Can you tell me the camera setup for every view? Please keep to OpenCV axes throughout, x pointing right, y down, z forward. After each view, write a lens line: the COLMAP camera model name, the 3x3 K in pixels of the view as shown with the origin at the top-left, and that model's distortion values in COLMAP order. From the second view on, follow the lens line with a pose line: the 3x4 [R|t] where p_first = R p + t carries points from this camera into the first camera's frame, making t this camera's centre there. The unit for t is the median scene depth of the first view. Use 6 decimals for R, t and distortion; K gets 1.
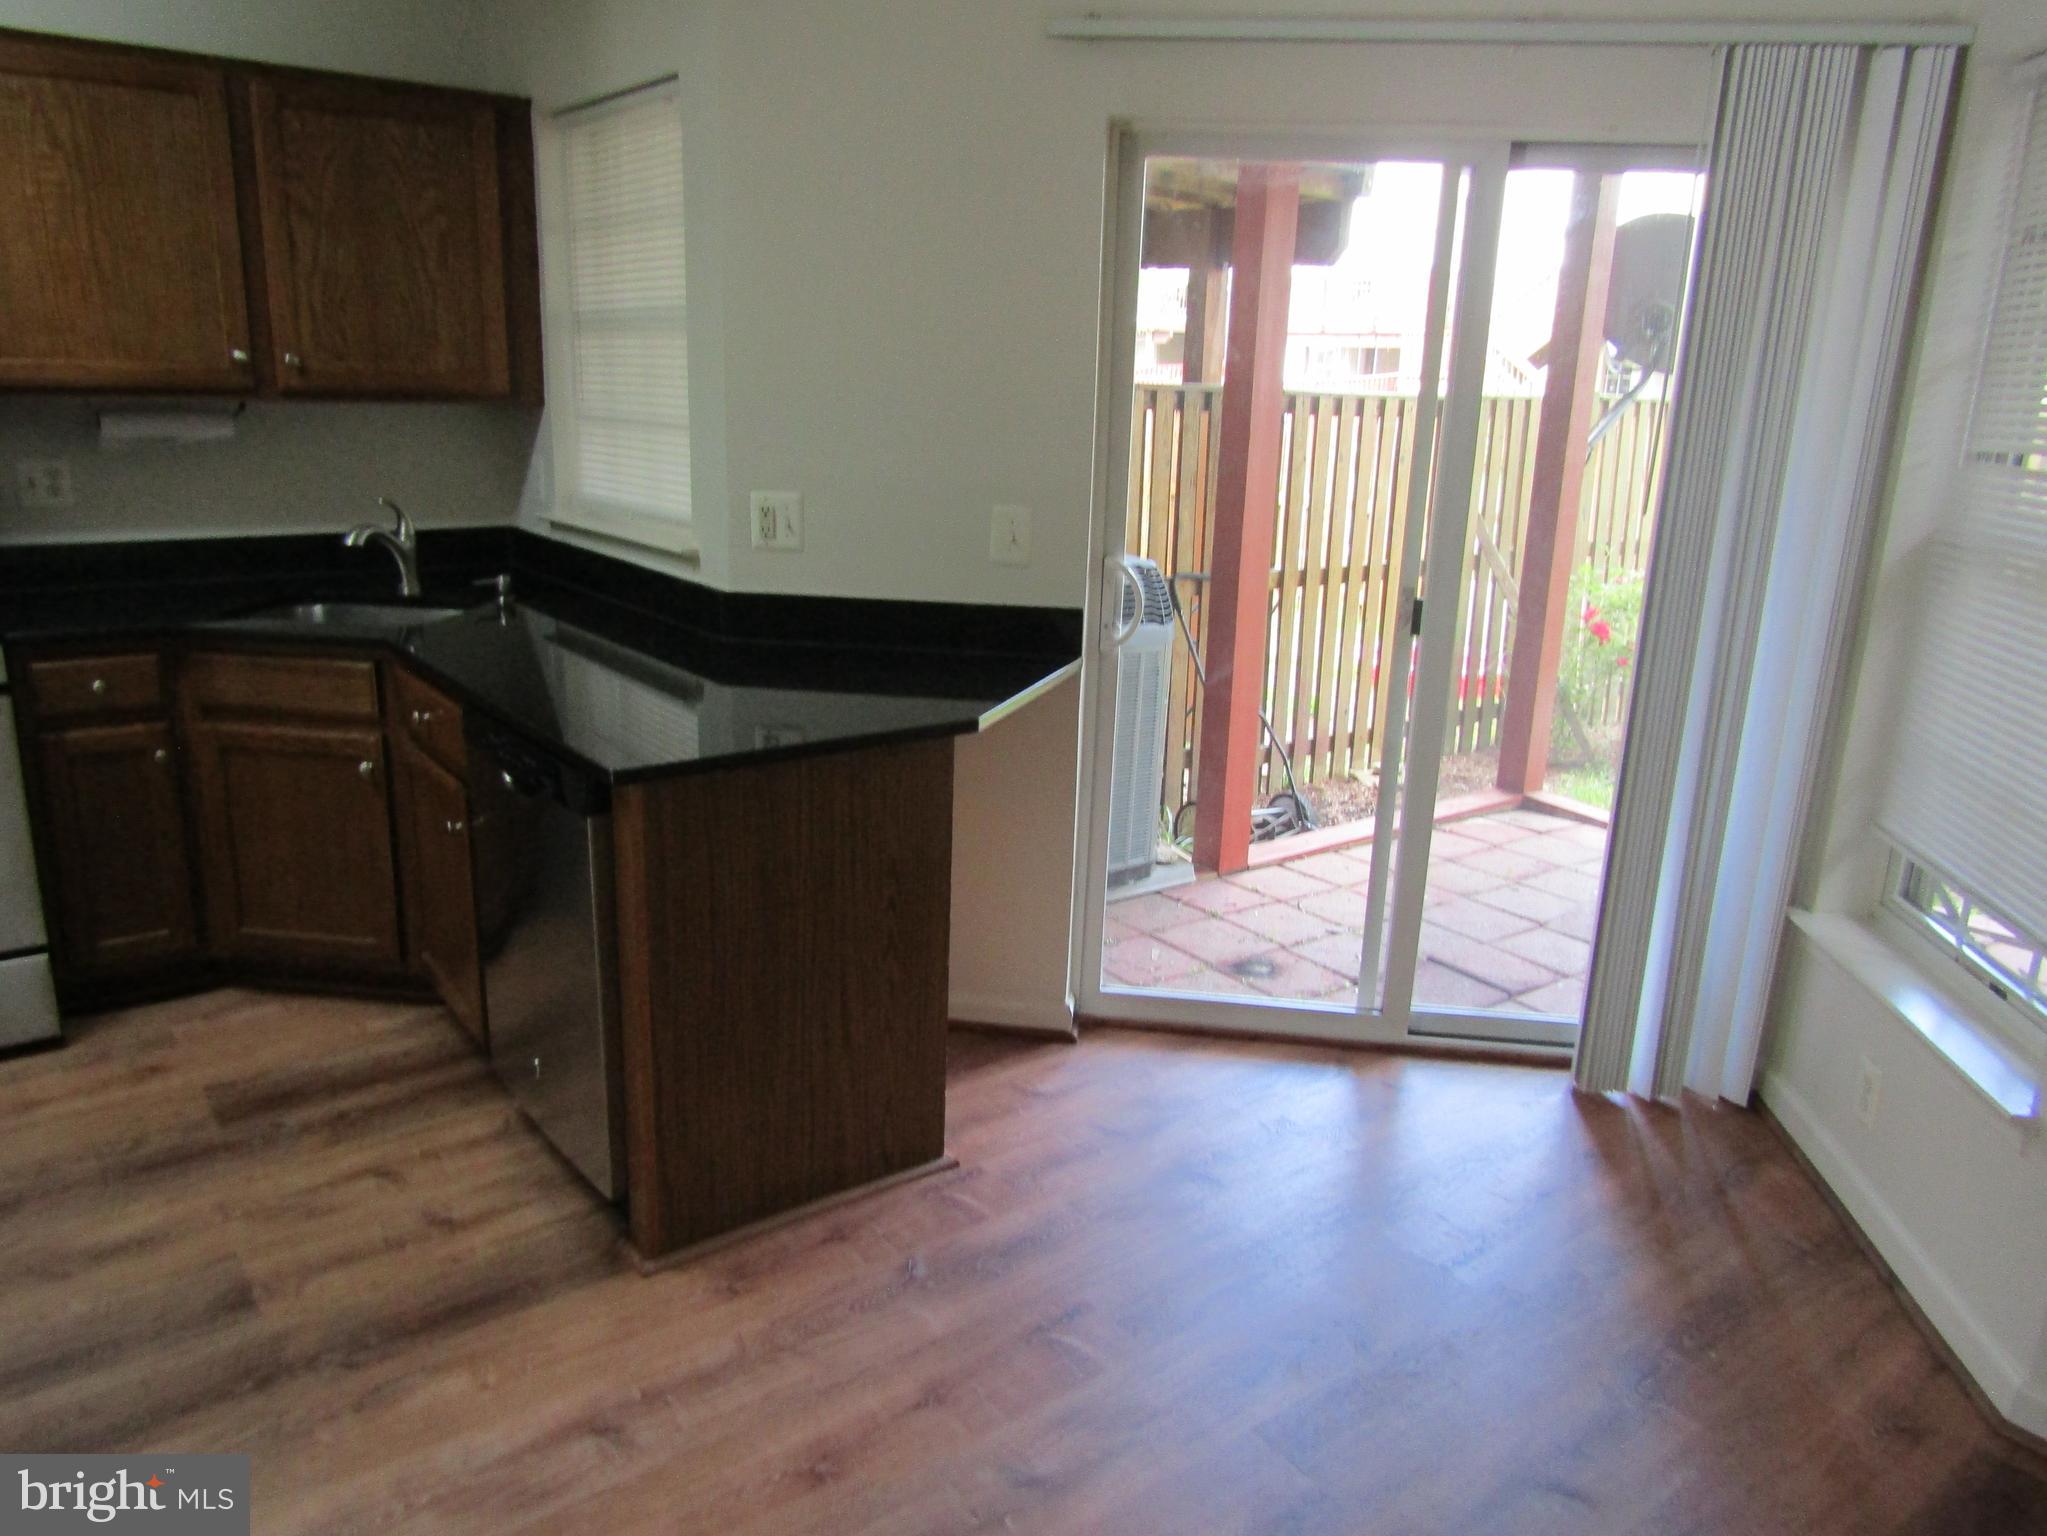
lens RADIAL K [[1453.7, 0, 1023.5], [0, 1453.7, 768.0], [0, 0, 1]] dist [-0.013166, 0.003618]
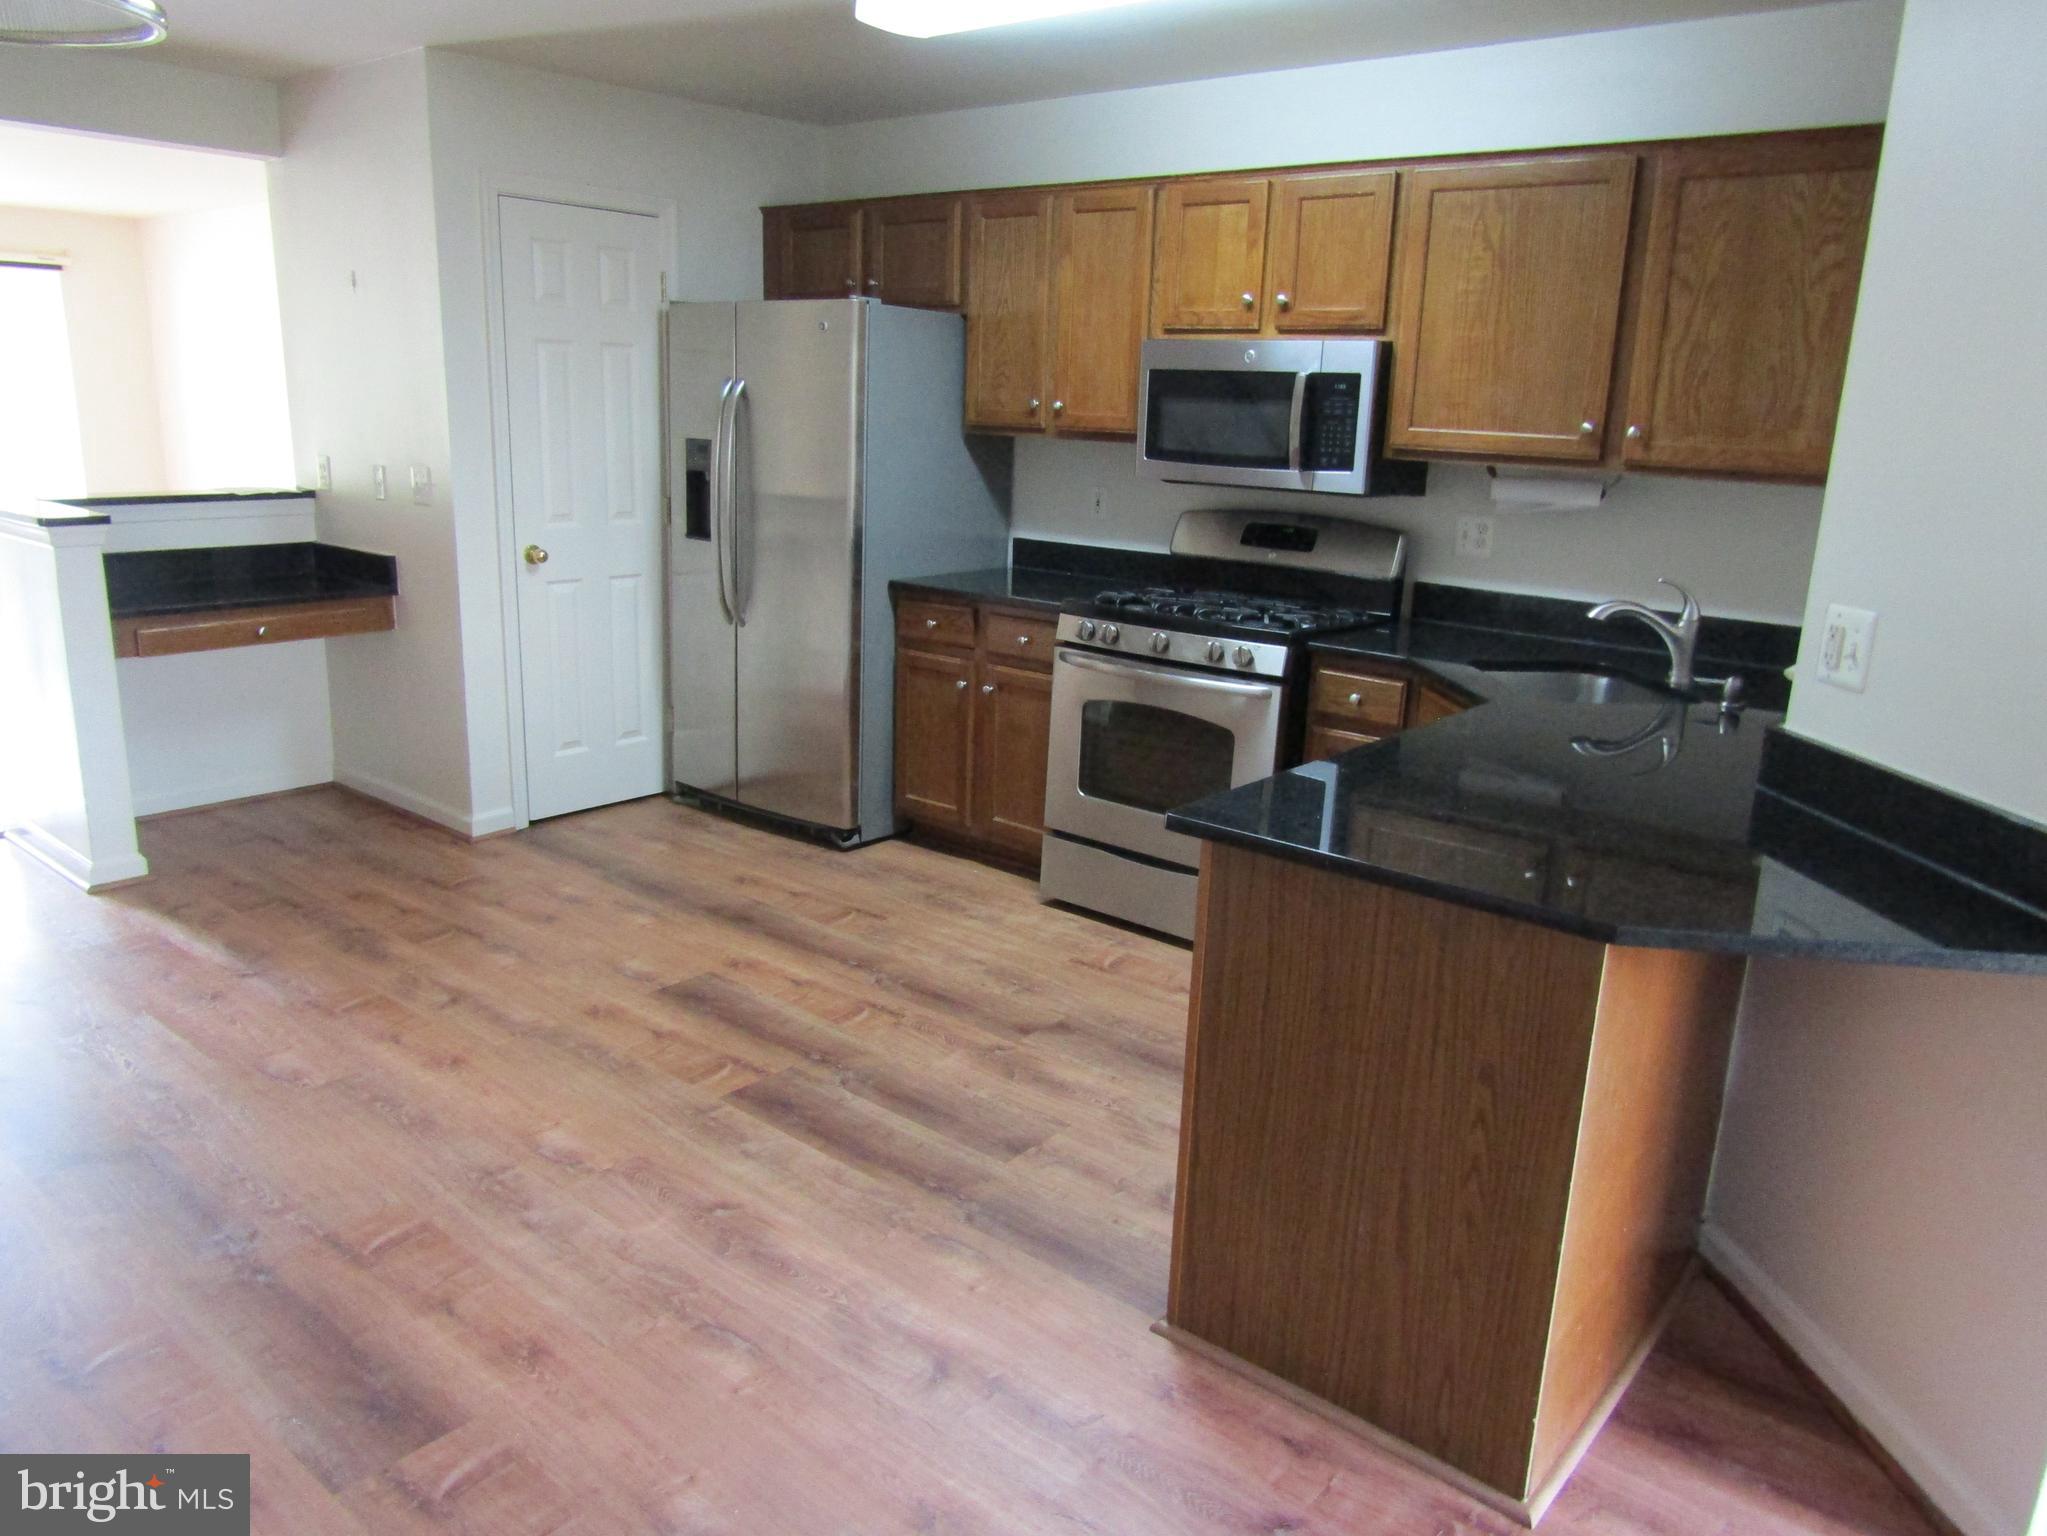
lens RADIAL K [[1453.7, 0, 1023.5], [0, 1453.7, 768.0], [0, 0, 1]] dist [-0.013166, 0.003618]
pose [[0.217569, 0.219105, -0.951134, 0.440922], [-0.286863, 0.945795, 0.152256, -0.103790], [0.932938, 0.239719, 0.268629, 0.431748]]
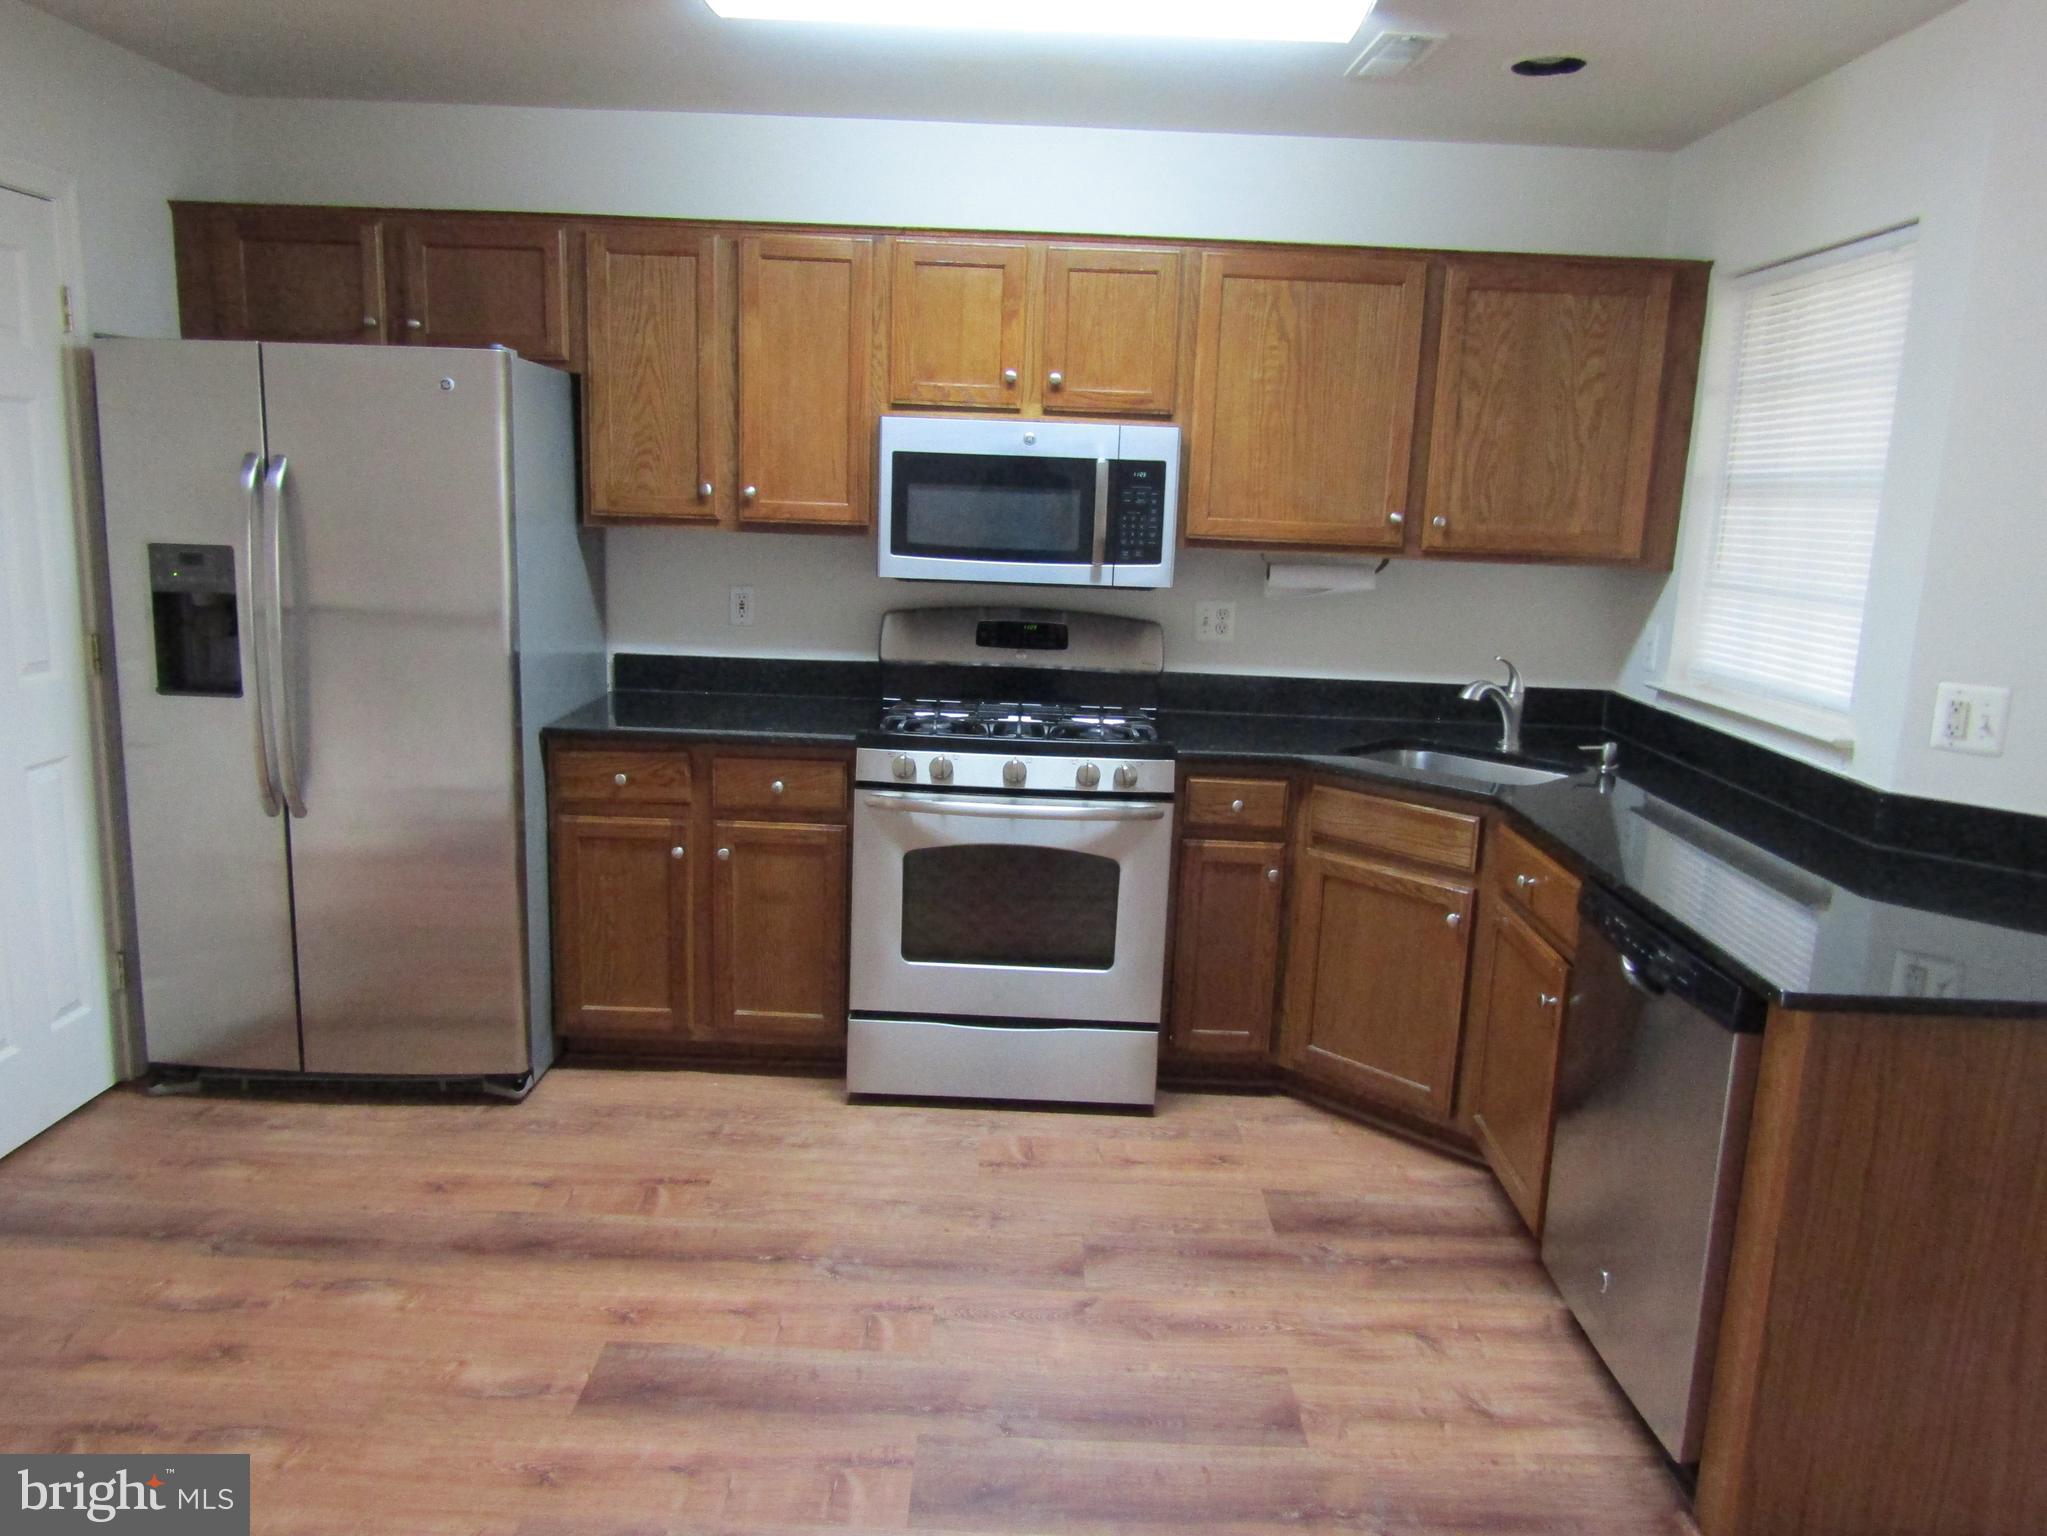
lens RADIAL K [[1453.7, 0, 1023.5], [0, 1453.7, 768.0], [0, 0, 1]] dist [-0.013166, 0.003618]
pose [[0.786570, 0.116737, -0.606367, -0.088524], [-0.176784, 0.983437, -0.039990, -0.009899], [0.591655, 0.138651, 0.794179, 0.004683]]
